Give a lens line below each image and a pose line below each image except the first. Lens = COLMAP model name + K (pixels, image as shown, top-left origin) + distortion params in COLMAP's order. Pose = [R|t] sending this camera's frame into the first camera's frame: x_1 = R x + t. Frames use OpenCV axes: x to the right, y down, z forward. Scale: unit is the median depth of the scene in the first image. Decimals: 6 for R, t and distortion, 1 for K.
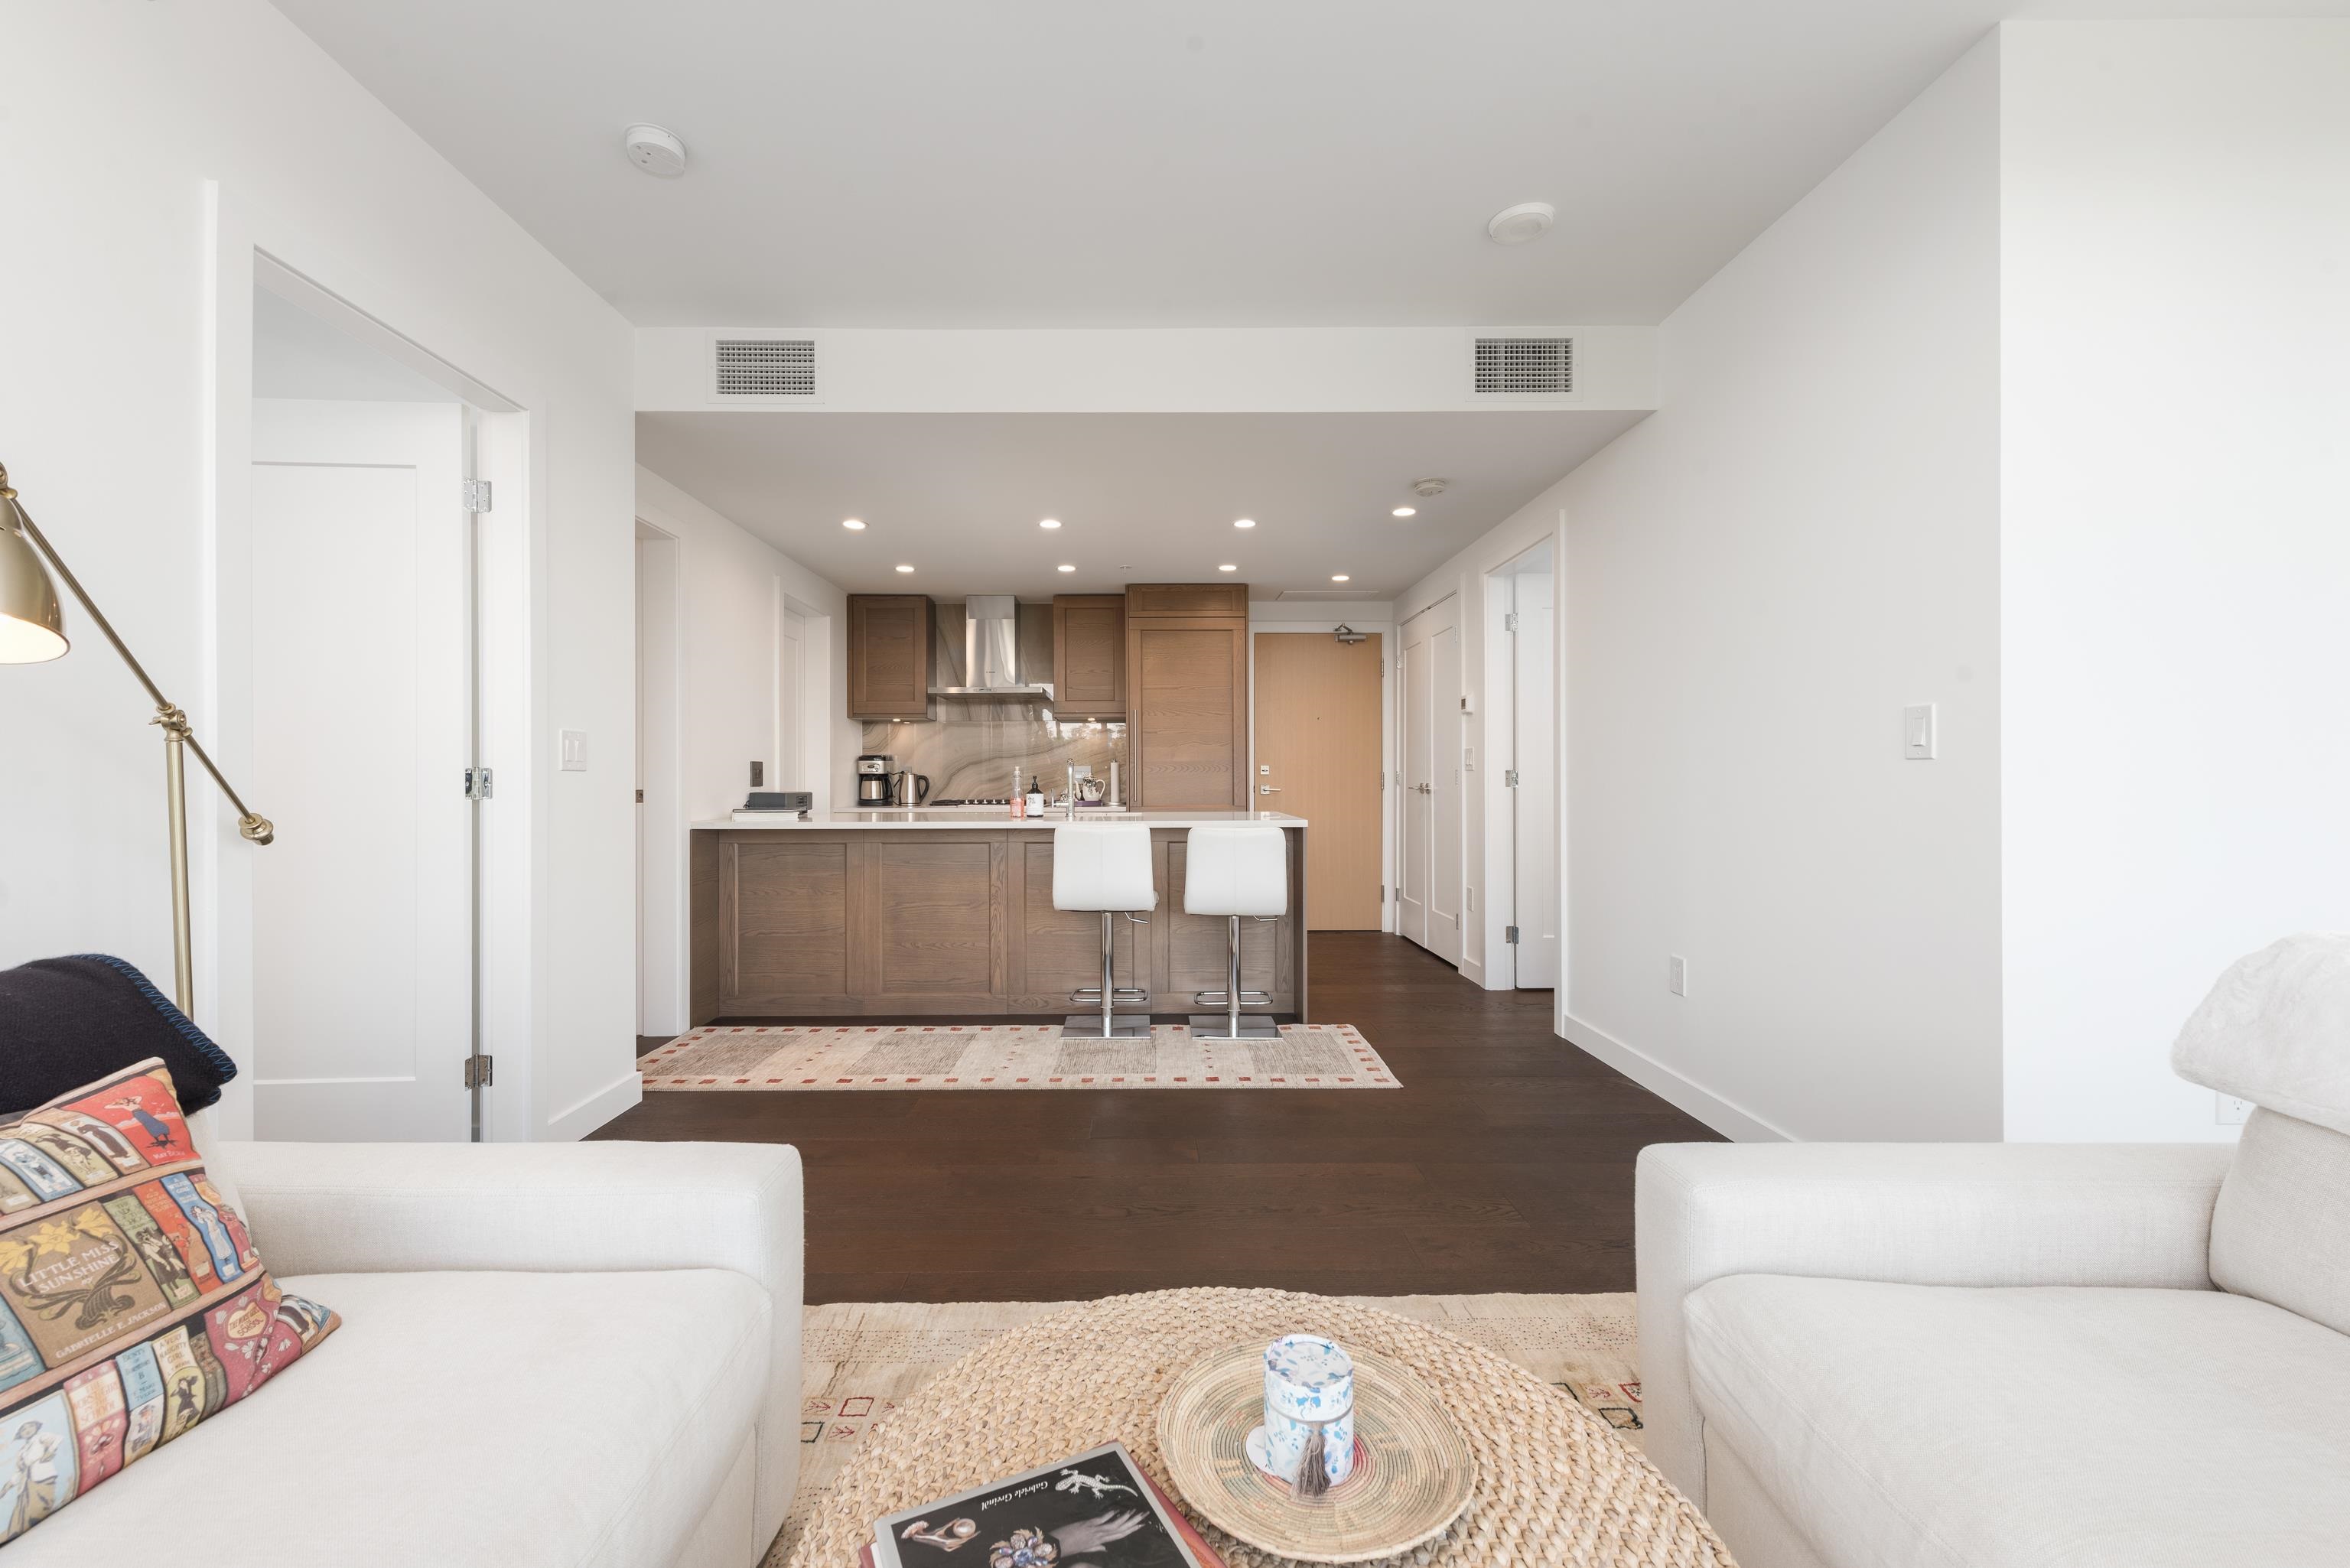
lens RADIAL K [[914.3, 0, 1167.2], [0, 914.3, 779.7], [0, 0, 1]] dist [0.008547, -0.002533]
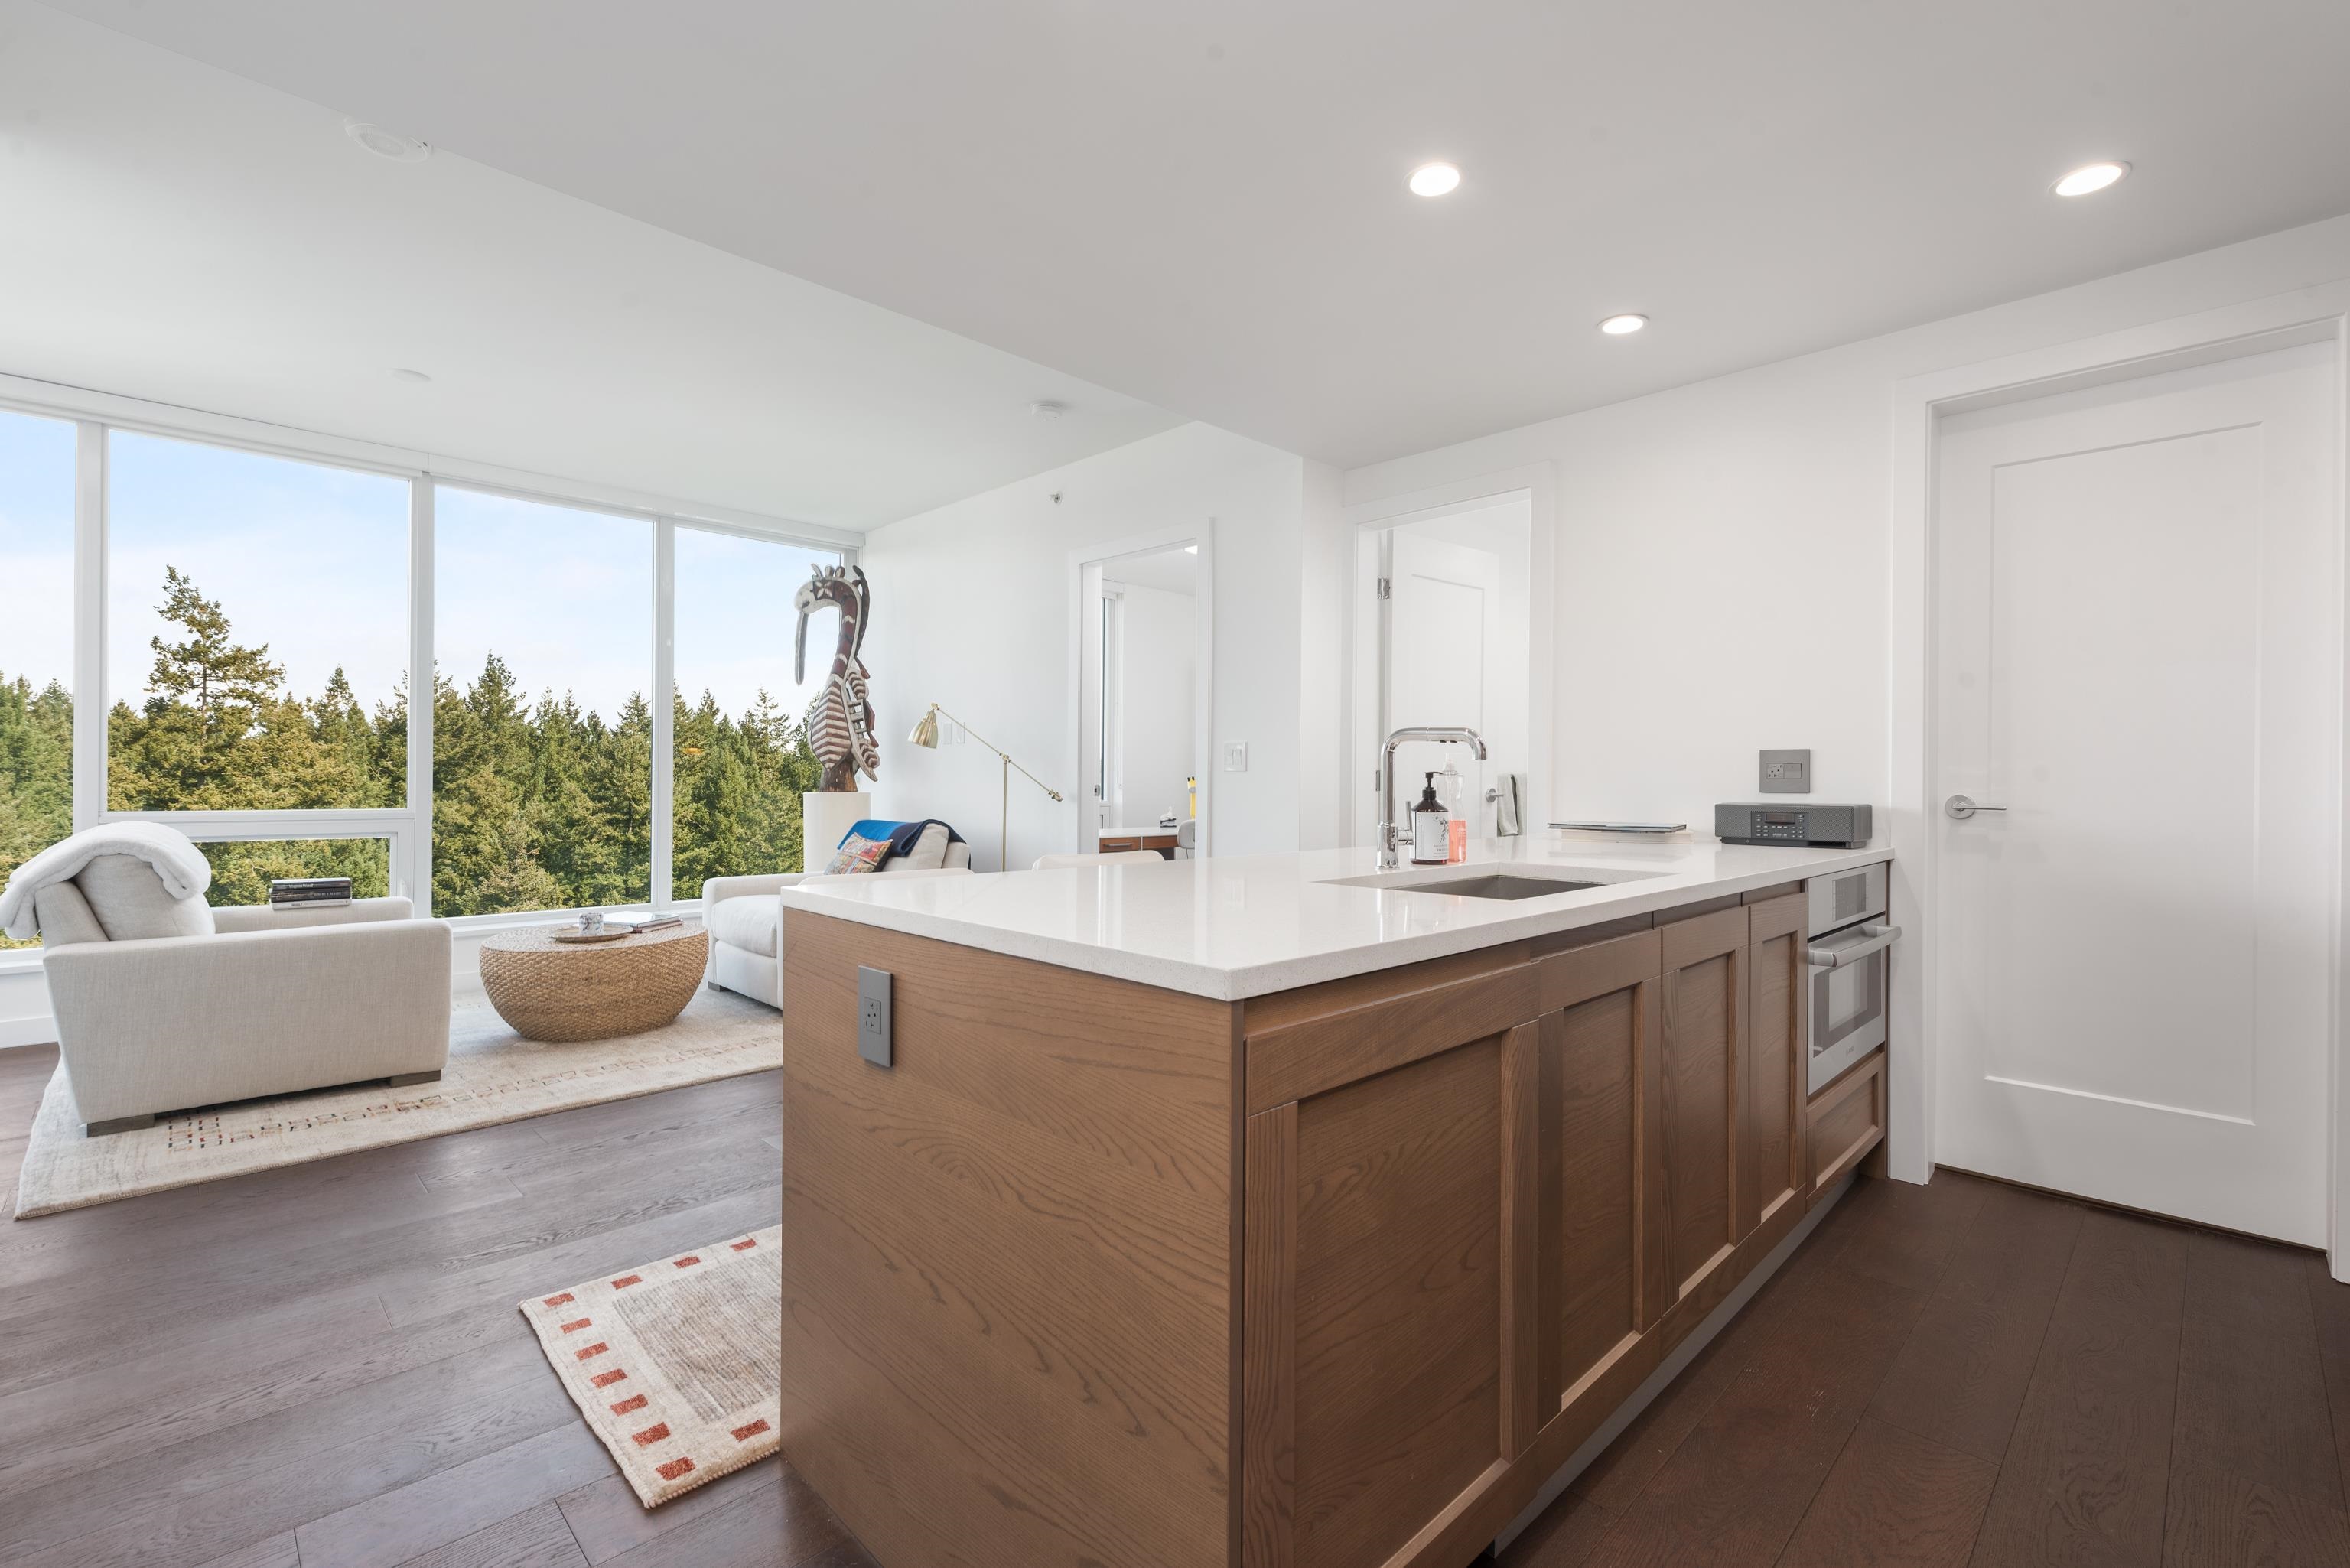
lens RADIAL K [[1034.8, 0, 1170.3], [0, 1034.8, 779.9], [0, 0, 1]] dist [0.005349, -0.000433]
pose [[-0.730231, -0.001430, -0.683198, 0.270388], [-0.005140, 0.999981, 0.003401, -0.000754], [0.683181, 0.005995, -0.730225, 1.174197]]
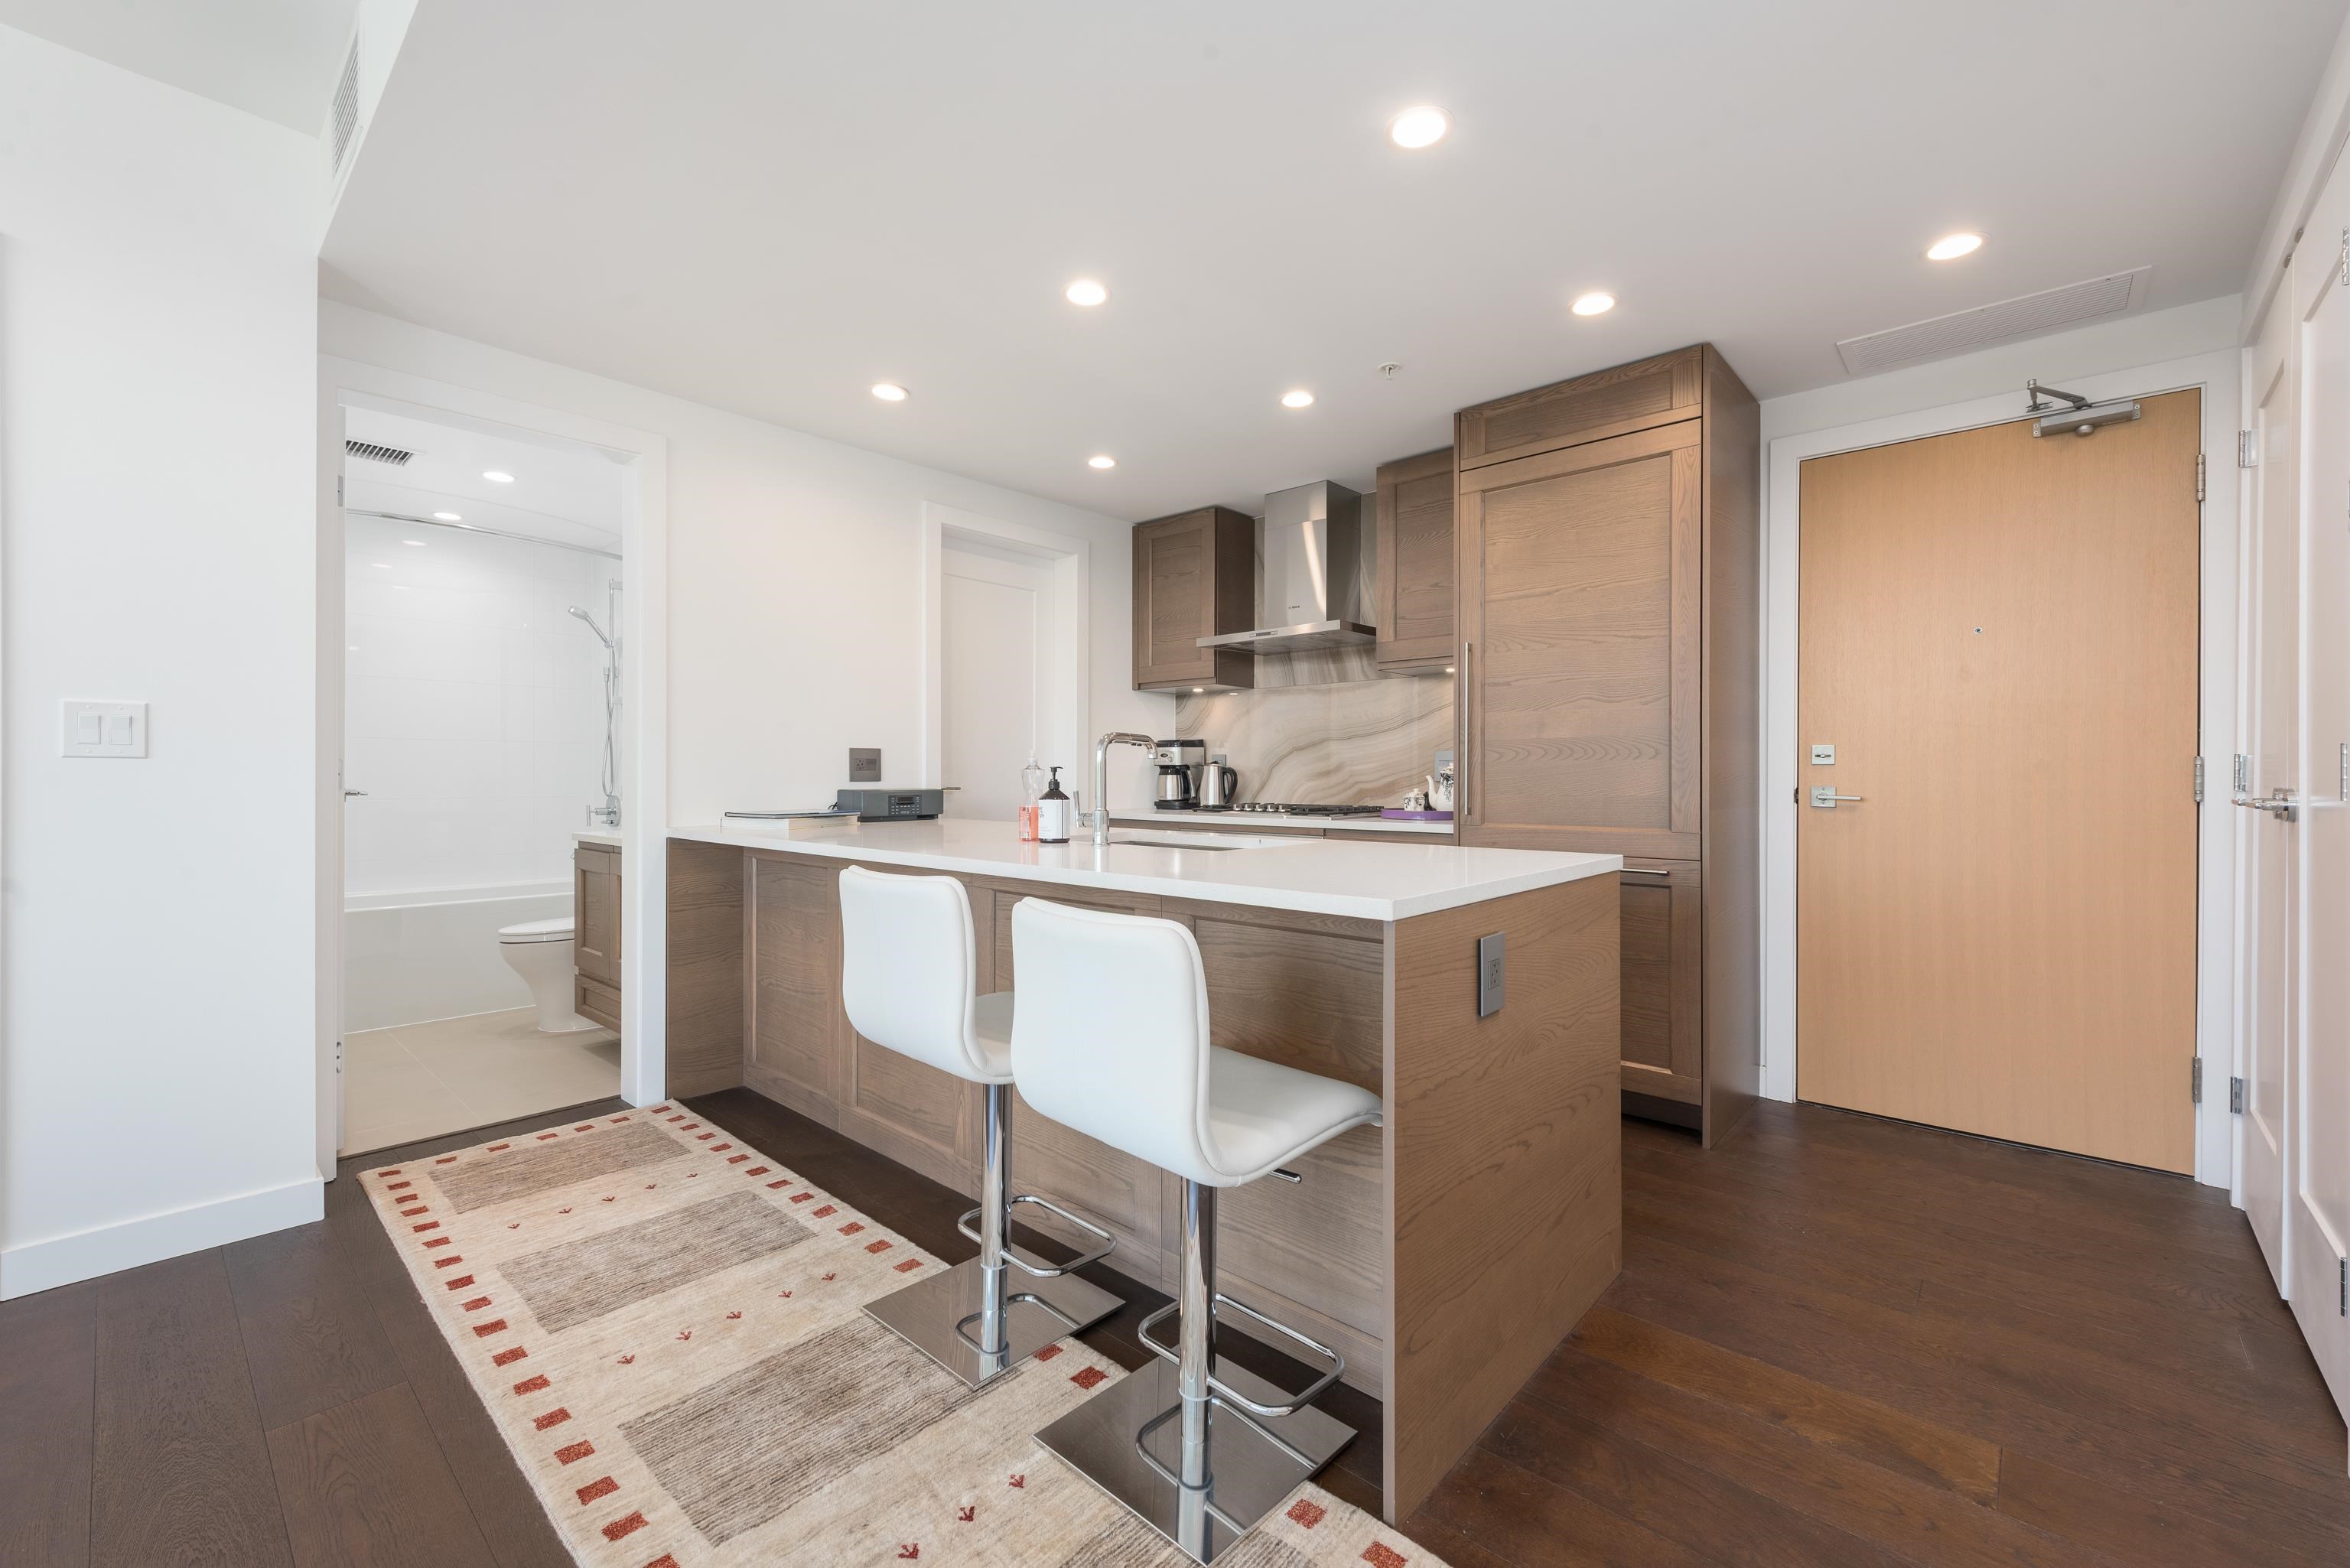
lens RADIAL K [[967.1, 0, 1188.1], [0, 967.1, 776.2], [0, 0, 1]] dist [0.009588, -0.002406]
pose [[0.730937, 0.005079, -0.682426, 0.279036], [-0.004197, 0.999987, 0.002947, -0.000082], [0.682432, 0.000710, 0.730949, 0.580974]]
